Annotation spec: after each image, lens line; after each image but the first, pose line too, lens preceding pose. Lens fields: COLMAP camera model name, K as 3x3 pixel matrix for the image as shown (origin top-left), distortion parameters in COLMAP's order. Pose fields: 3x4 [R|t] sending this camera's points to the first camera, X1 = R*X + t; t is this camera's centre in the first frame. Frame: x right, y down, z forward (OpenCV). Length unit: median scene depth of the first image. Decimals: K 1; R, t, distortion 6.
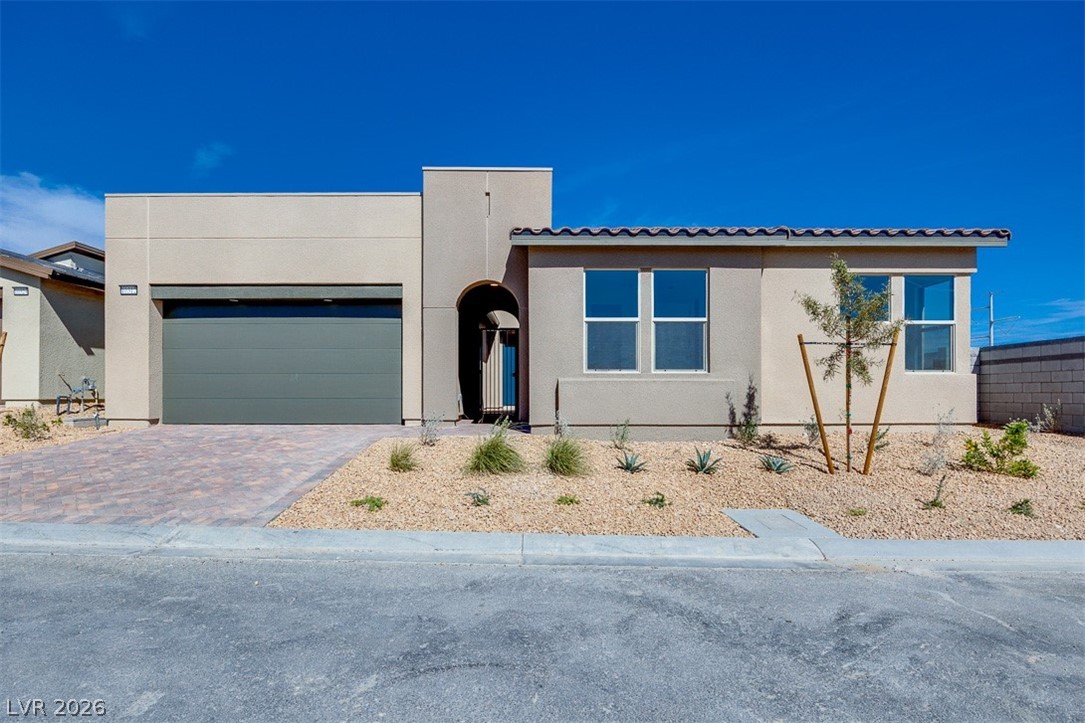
lens RADIAL K [[471.3, 0, 542.7], [0, 471.3, 384.6], [0, 0, 1]] dist [-0.004060, -0.000241]
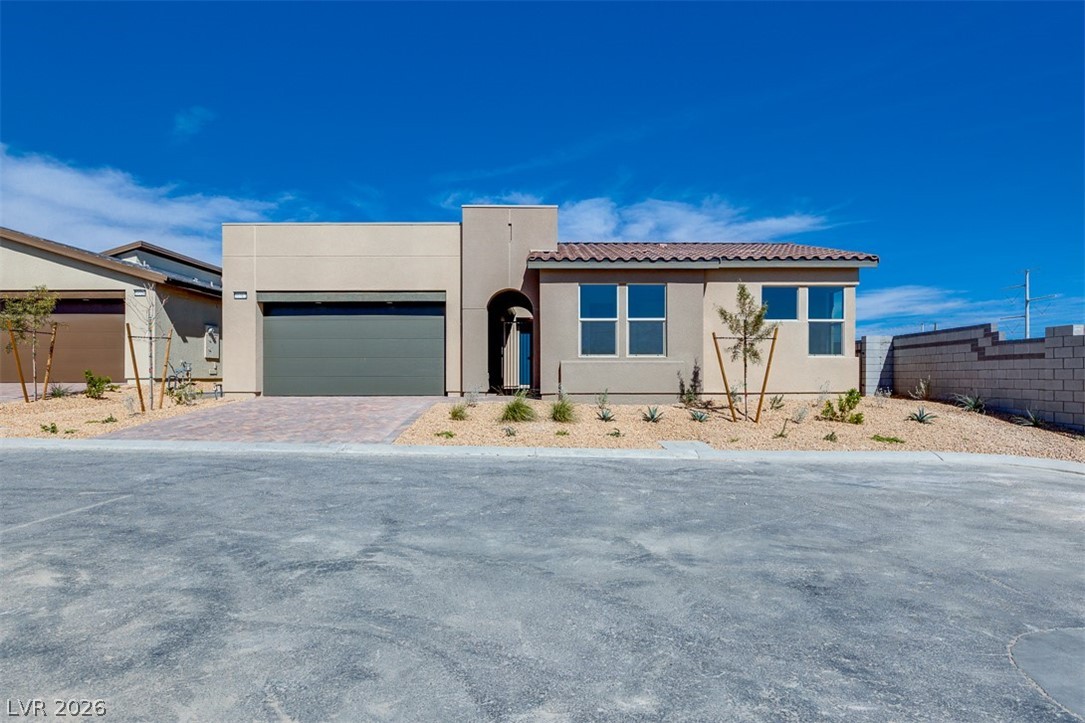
lens RADIAL K [[484.3, 0, 562.0], [0, 484.3, 365.8], [0, 0, 1]] dist [-0.000984, -0.000042]
pose [[0.999951, -0.001957, 0.009659, 0.022136], [0.001985, 0.999994, -0.002960, 0.005812], [-0.009653, 0.002979, 0.999949, -0.455865]]
